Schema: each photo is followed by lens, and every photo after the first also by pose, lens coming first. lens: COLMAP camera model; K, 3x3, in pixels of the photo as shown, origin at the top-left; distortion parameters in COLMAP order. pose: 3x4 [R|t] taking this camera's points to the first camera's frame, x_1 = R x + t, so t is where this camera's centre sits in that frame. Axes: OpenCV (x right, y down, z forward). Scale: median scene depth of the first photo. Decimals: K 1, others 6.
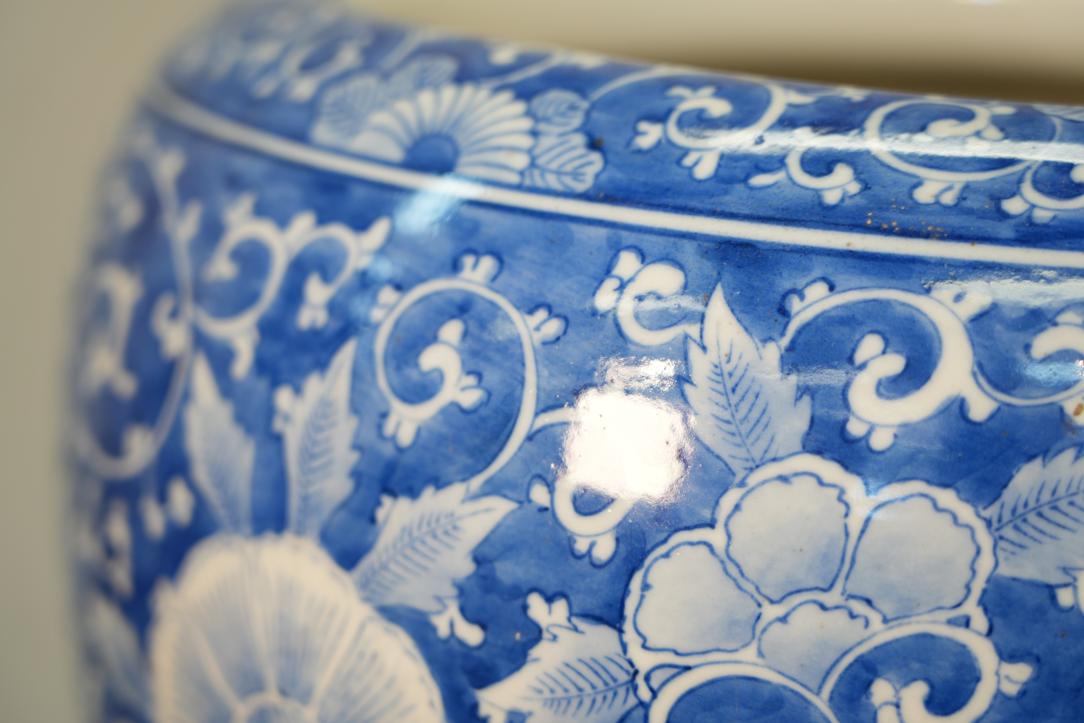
lens RADIAL K [[3384.1, 0, 542.0], [0, 3384.1, 361.5], [0, 0, 1]] dist [-0.056453, -0.348766]
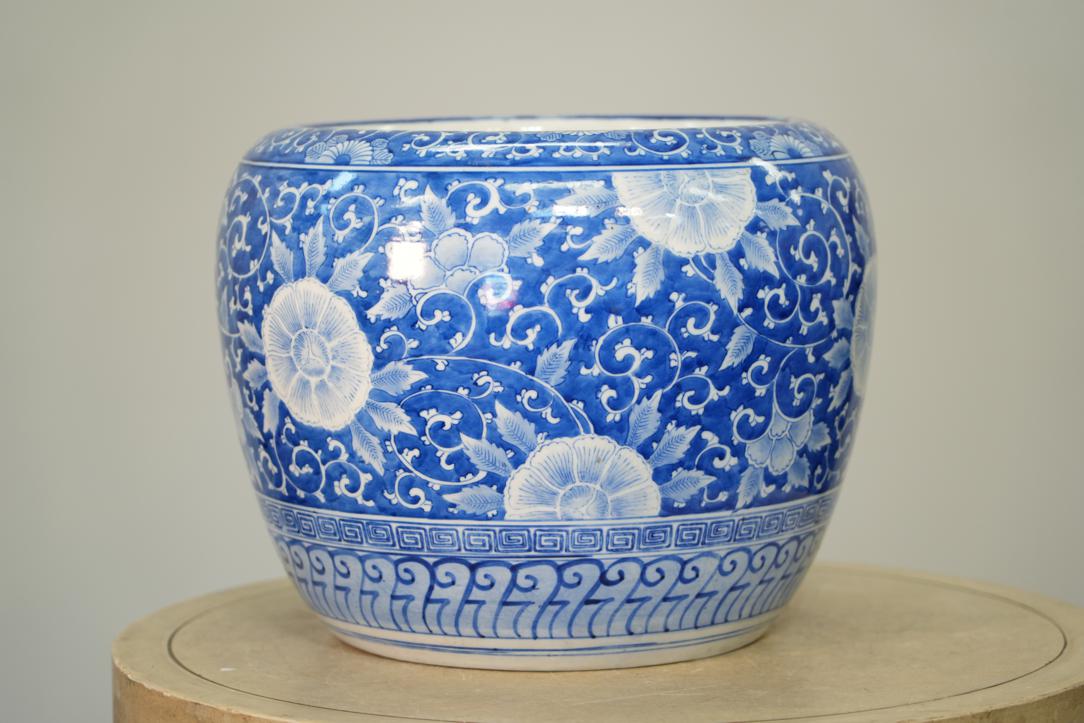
lens RADIAL K [[3384.1, 0, 542.0], [0, 3384.1, 361.5], [0, 0, 1]] dist [-0.056453, -0.348766]
pose [[0.996596, -0.063256, 0.052866, -0.026181], [0.068728, 0.991656, -0.109063, 0.530608], [-0.045526, 0.112325, 0.992628, -2.381943]]
